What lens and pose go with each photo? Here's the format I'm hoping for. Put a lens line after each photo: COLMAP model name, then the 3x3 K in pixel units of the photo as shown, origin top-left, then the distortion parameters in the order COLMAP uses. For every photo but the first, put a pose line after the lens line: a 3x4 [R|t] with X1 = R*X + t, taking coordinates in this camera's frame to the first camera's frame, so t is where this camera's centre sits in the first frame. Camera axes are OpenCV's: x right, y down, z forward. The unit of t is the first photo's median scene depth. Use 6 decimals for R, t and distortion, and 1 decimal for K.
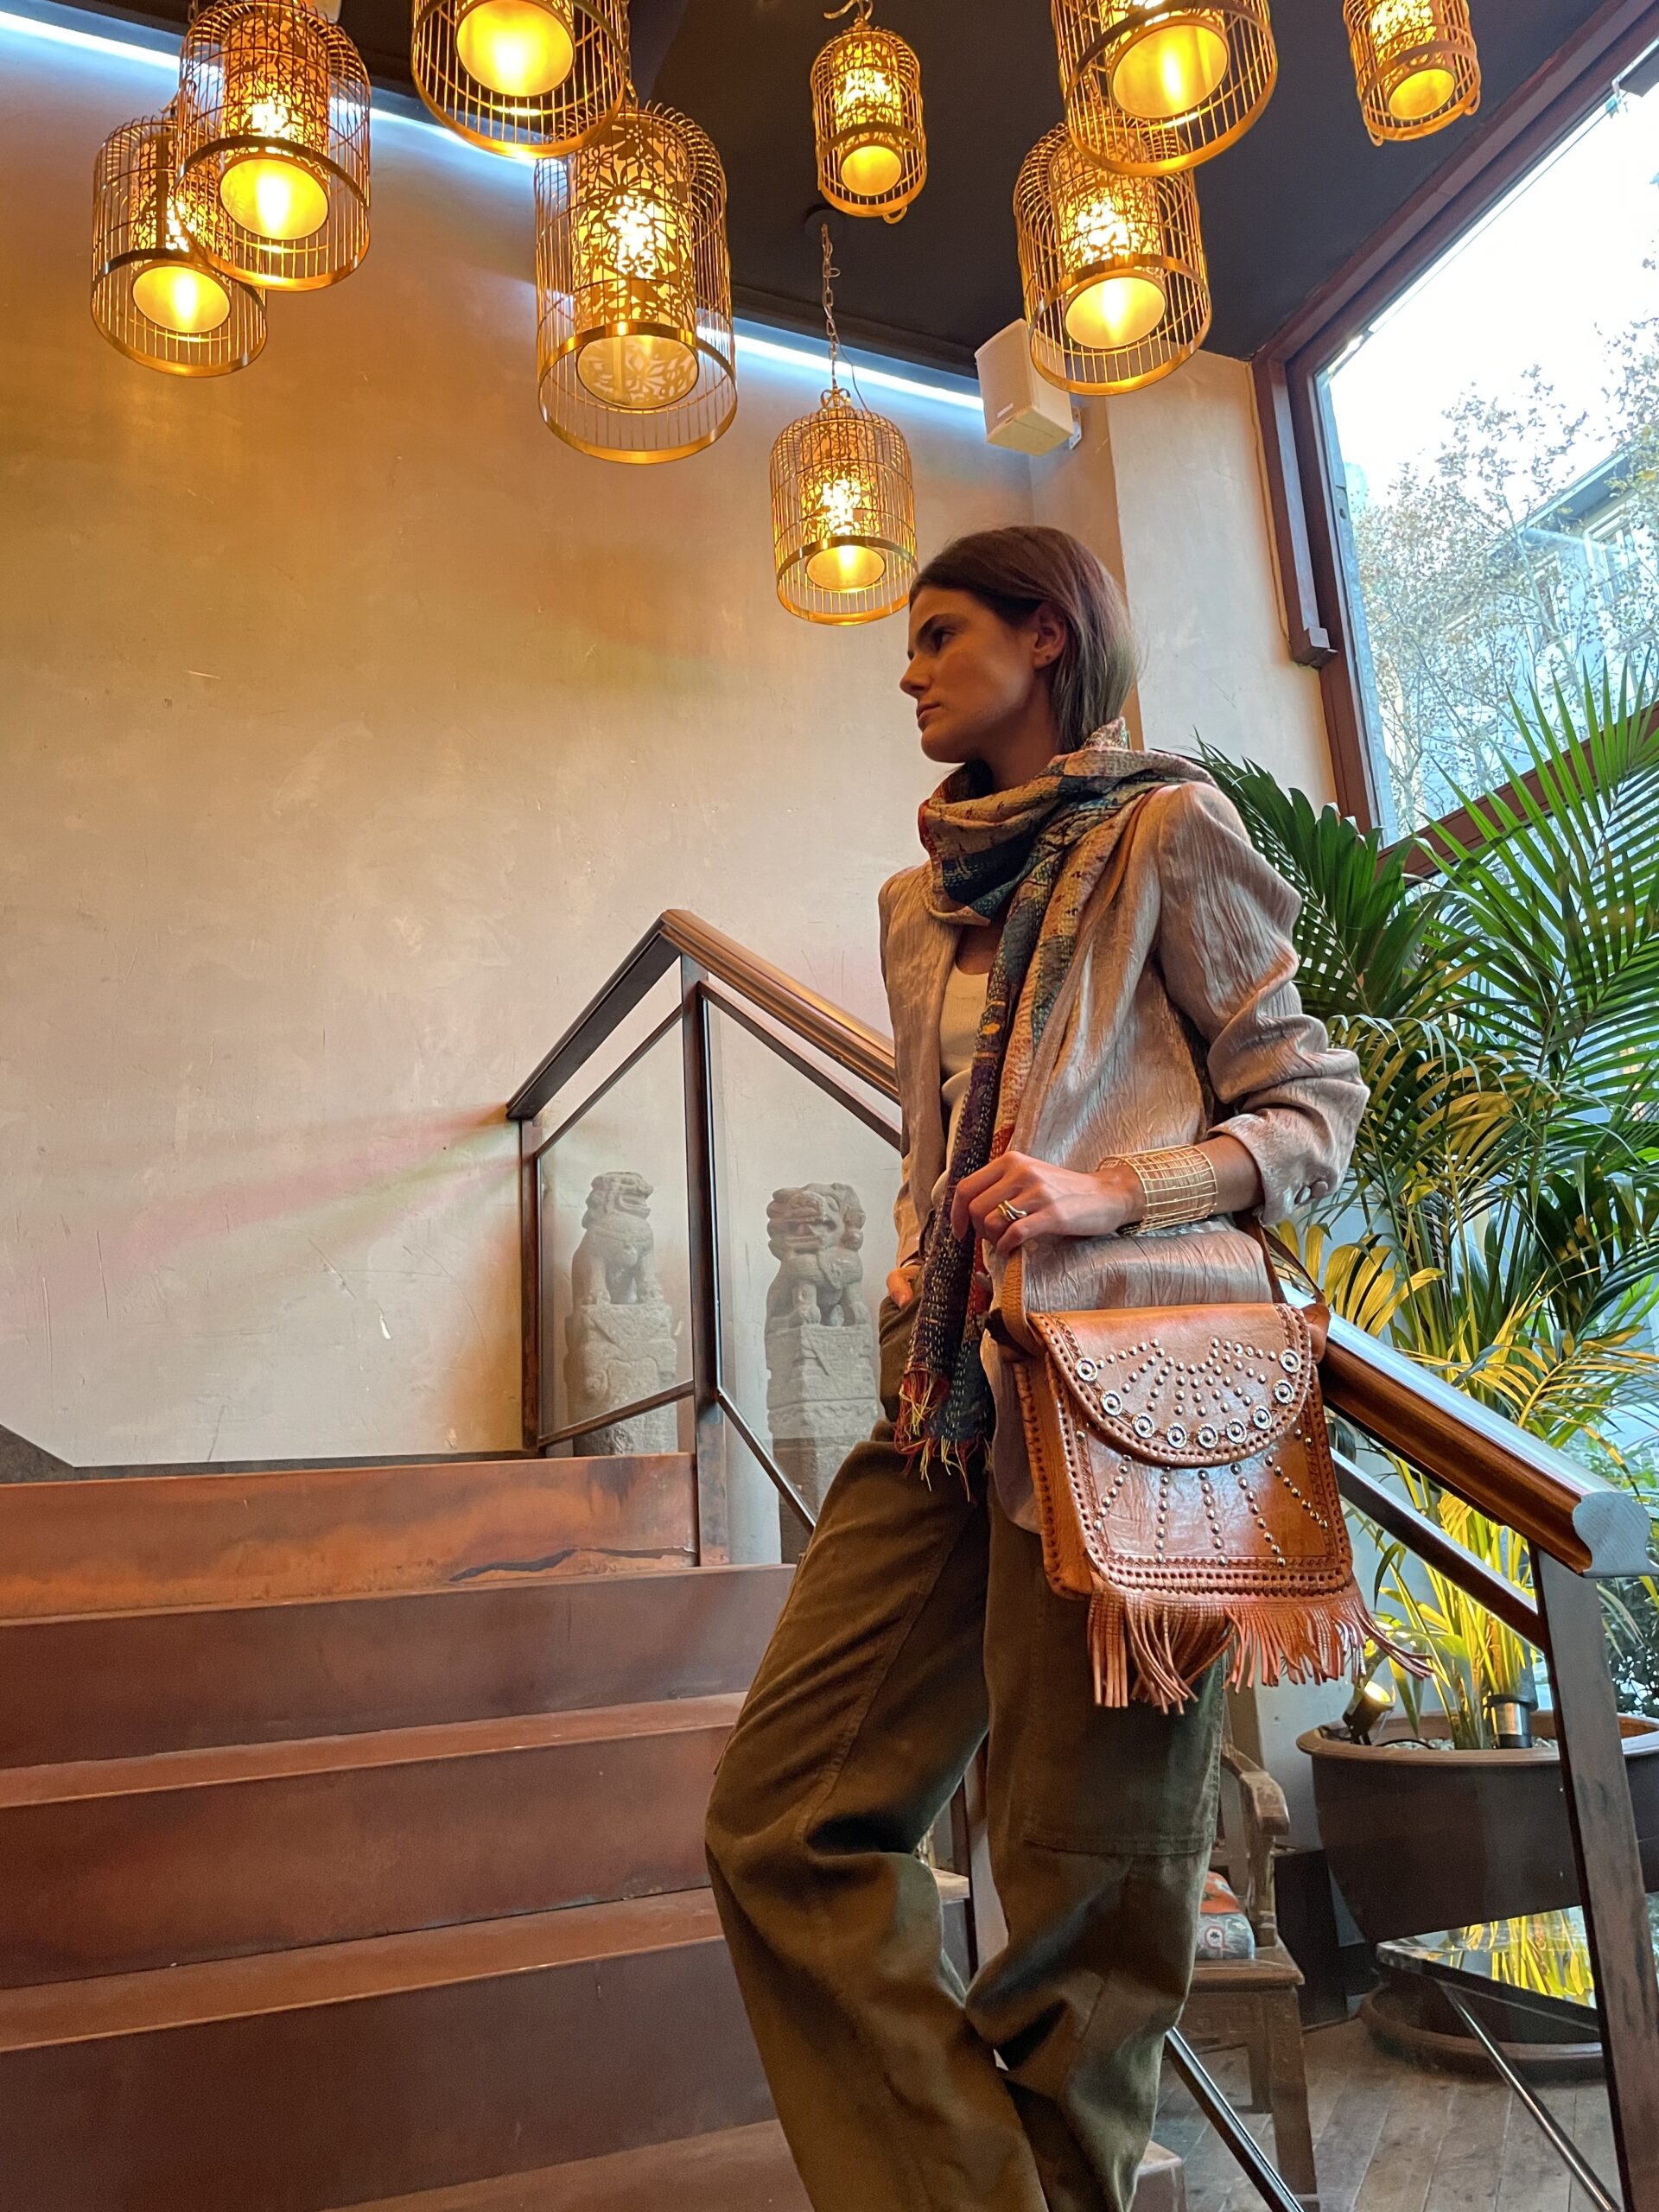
lens RADIAL K [[1660.0, 0, 820.2], [0, 1660.0, 1099.2], [0, 0, 1]] dist [0.064337, -0.090063]
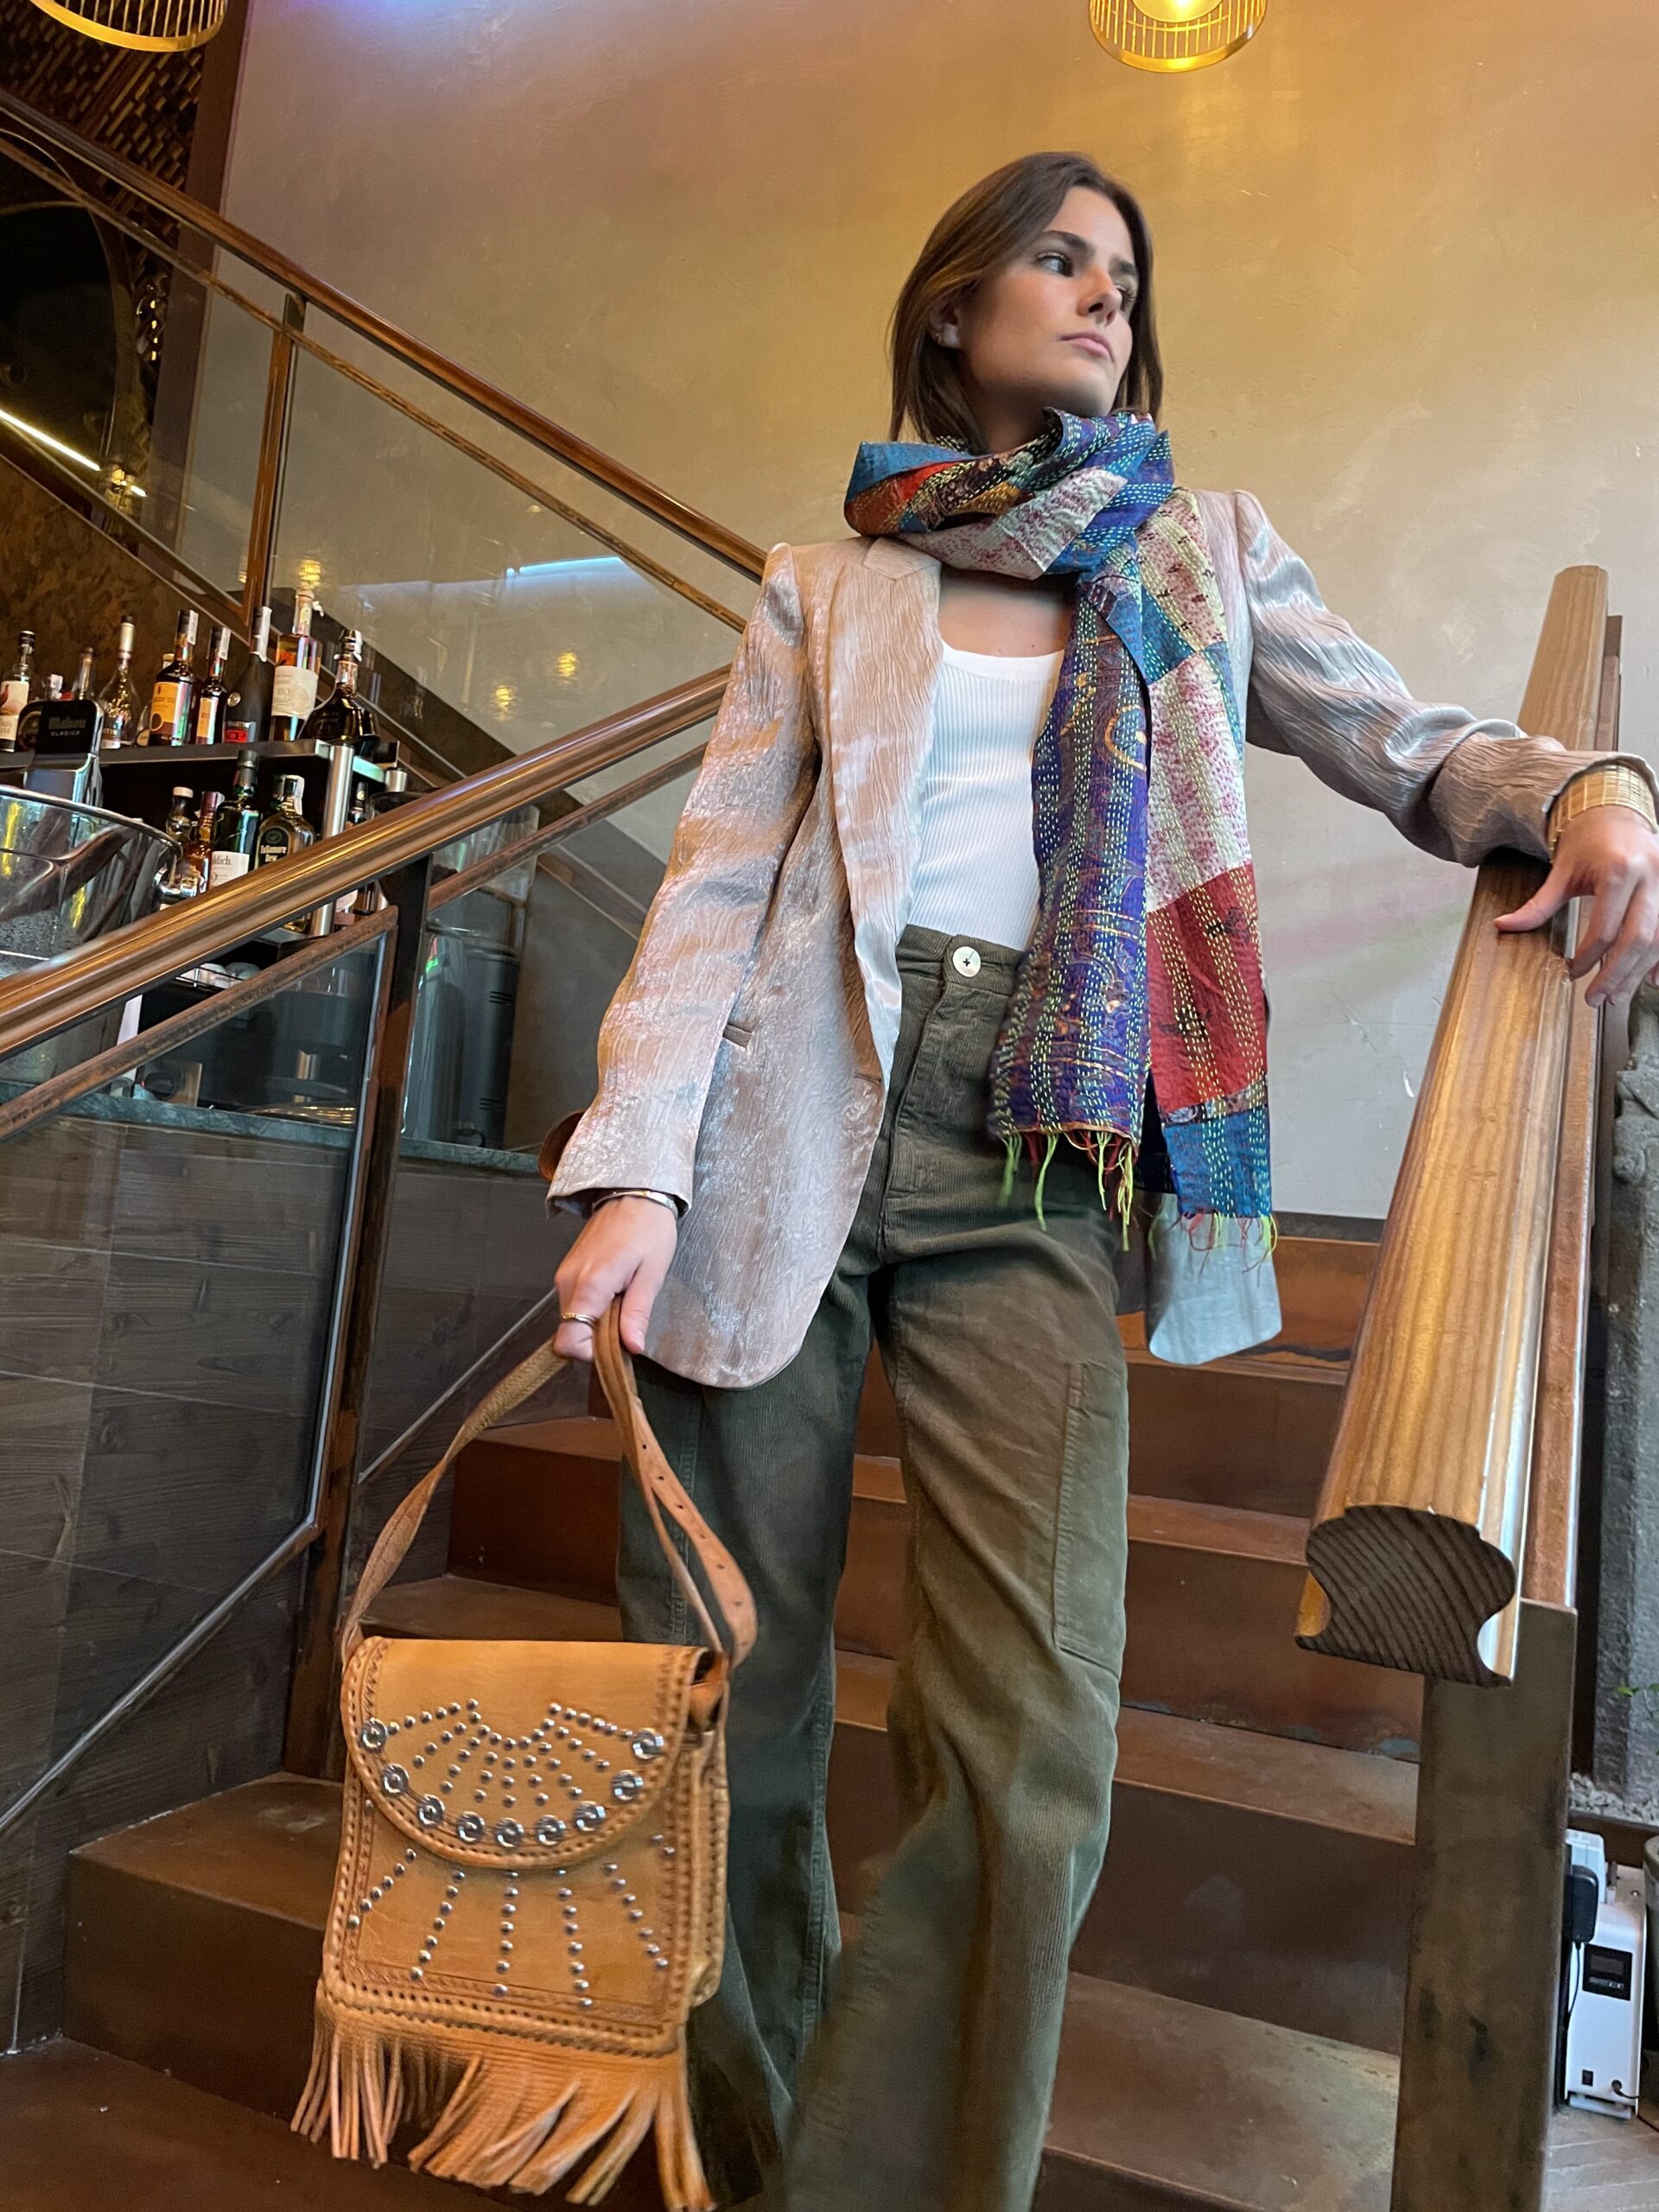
lens RADIAL K [[1660.0, 0, 860.3], [0, 1660.0, 1095.7], [0, 0, 1]] dist [0.064337, -0.090063]
pose [[0.682675, 0.050395, -0.728982, 0.202513], [0.060061, 0.990374, 0.124710, 0.009143], [0.728249, -0.128920, 0.673077, 0.157024]]
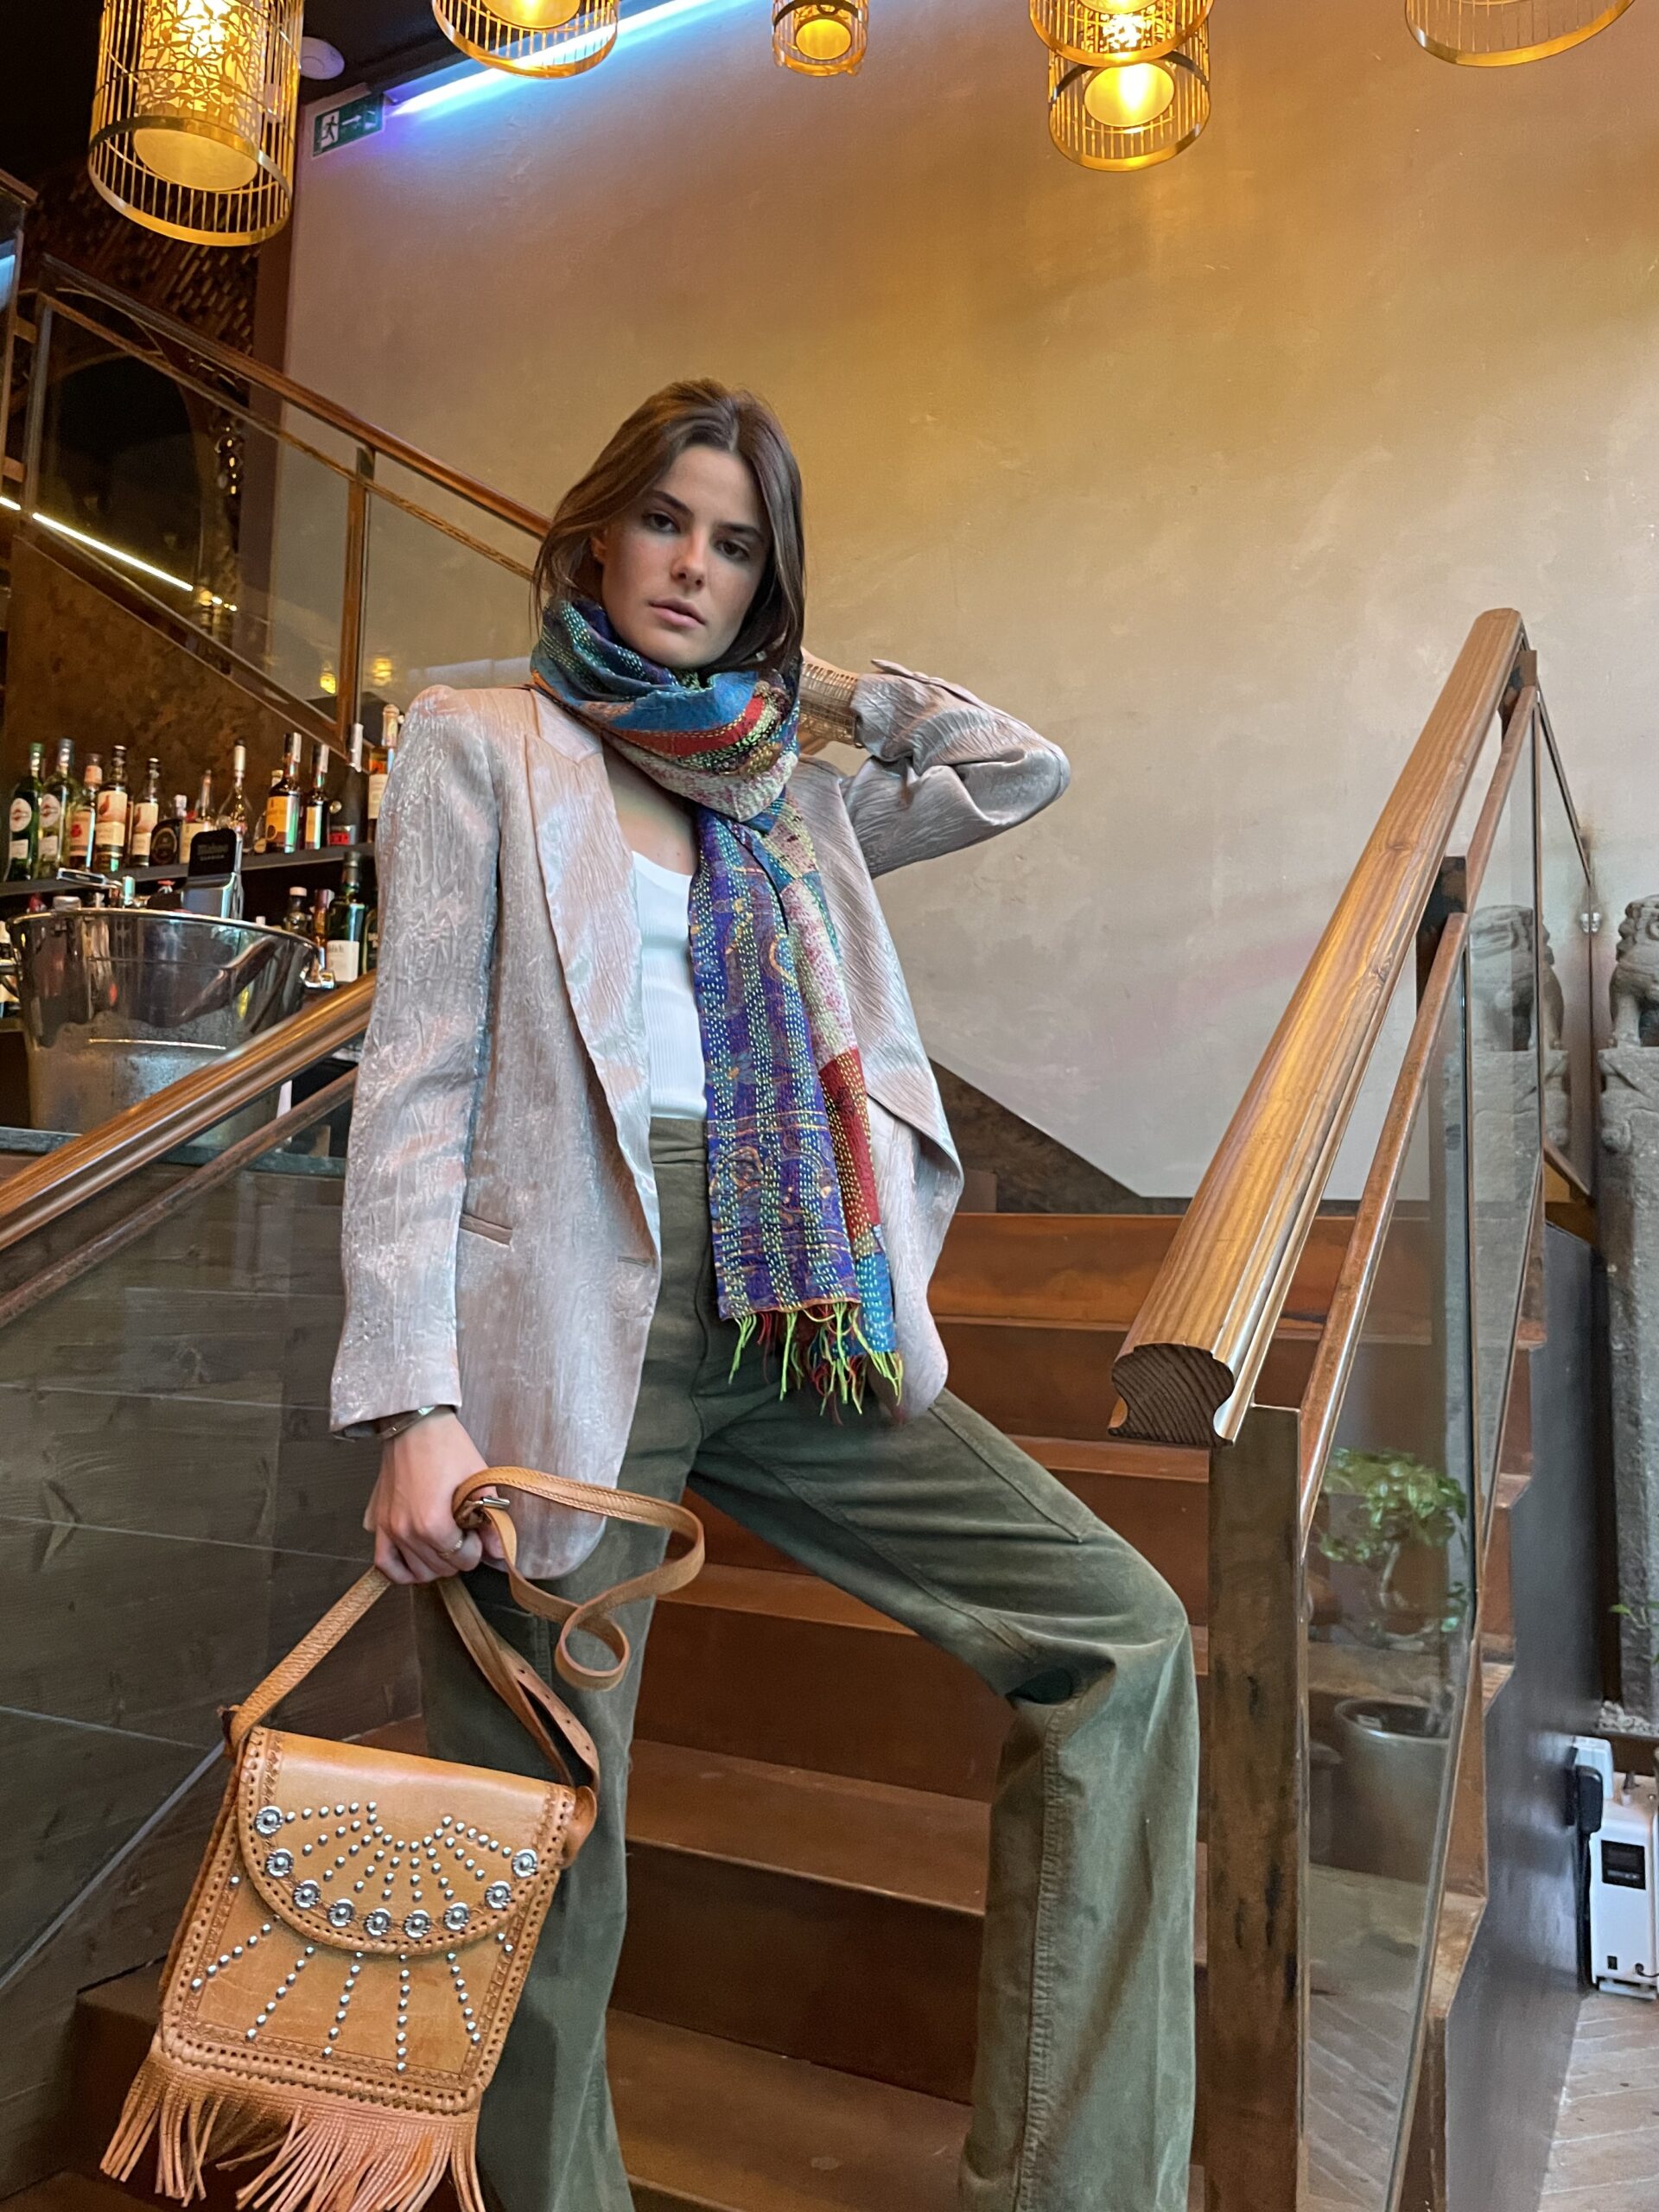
lens RADIAL K [[1660.0, 0, 824.0], [0, 1660.0, 1090.2], [0, 0, 1]] dist [0.064337, -0.090063]
pose [[0.633991, -0.007035, -0.773309, 0.282954], [0.131425, 0.986393, 0.098774, 0.001172], [0.762091, -0.164254, 0.626289, 0.106503]]
